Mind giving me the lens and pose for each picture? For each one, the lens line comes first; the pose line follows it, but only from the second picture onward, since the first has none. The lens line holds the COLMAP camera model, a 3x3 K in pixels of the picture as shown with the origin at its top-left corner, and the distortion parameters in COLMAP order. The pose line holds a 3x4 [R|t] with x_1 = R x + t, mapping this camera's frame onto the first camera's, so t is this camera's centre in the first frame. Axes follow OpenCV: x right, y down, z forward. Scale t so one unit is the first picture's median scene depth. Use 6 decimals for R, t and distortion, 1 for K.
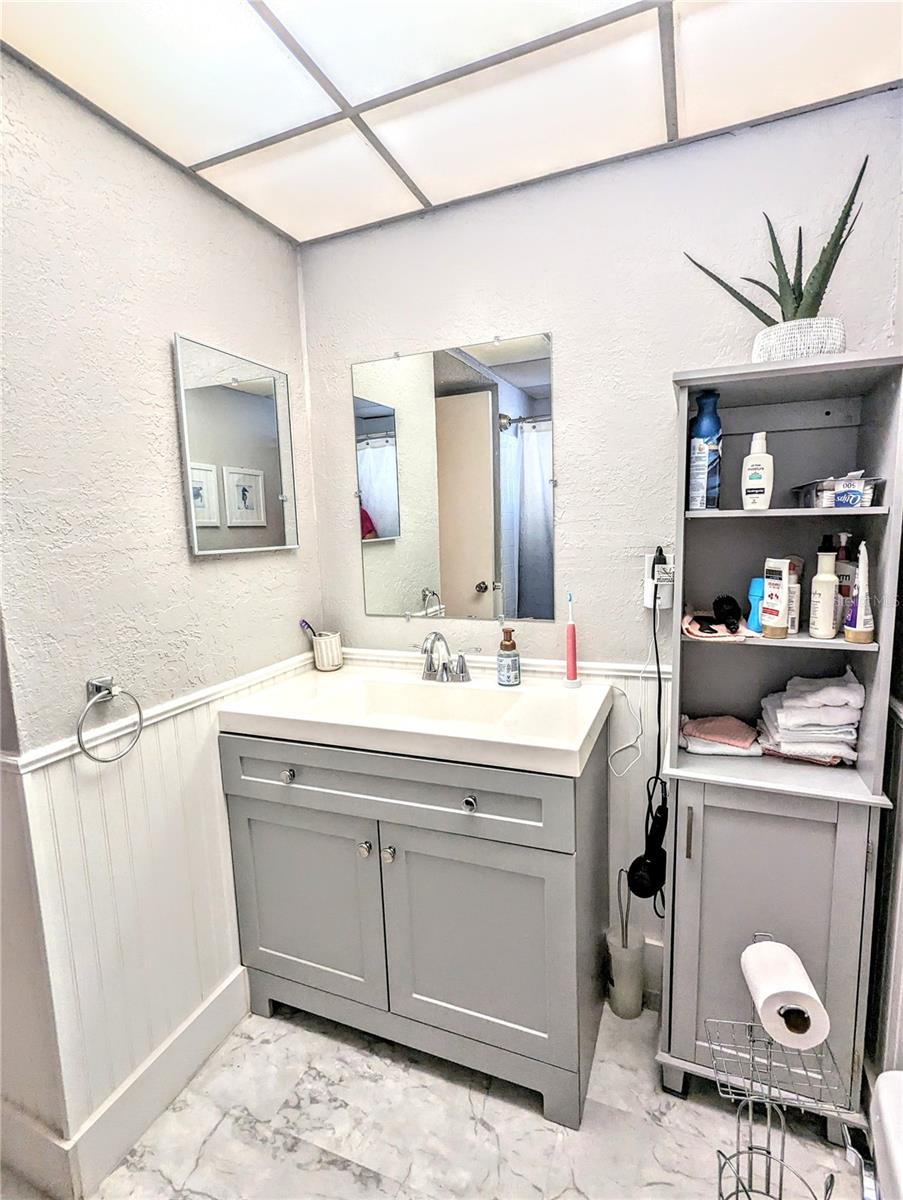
lens RADIAL K [[567.7, 0, 453.9], [0, 567.7, 599.1], [0, 0, 1]] dist [-0.004147, 0.000759]
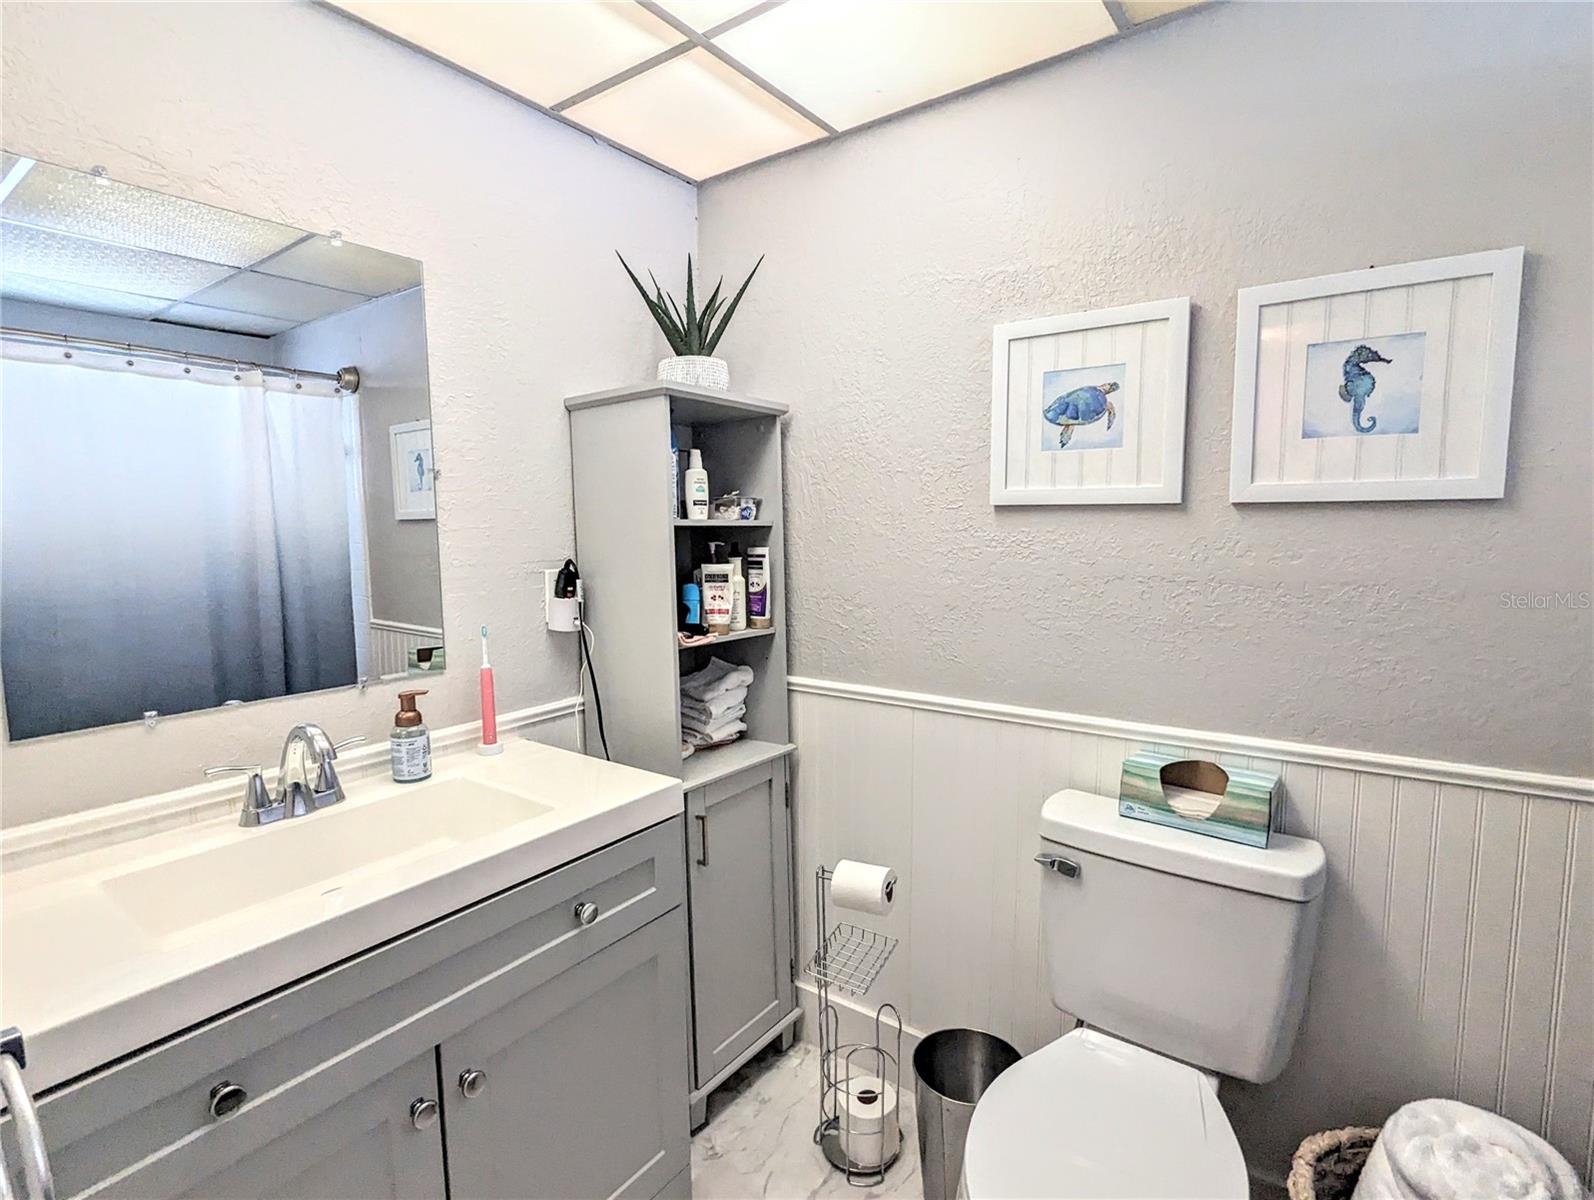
lens RADIAL K [[754.1, 0, 797.8], [0, 754.1, 602.1], [0, 0, 1]] dist [-0.004147, 0.000759]
pose [[0.255858, -0.068523, 0.964283, -0.756195], [0.132381, 0.990571, 0.035266, -0.025632], [-0.957607, 0.118630, 0.262517, 0.424039]]
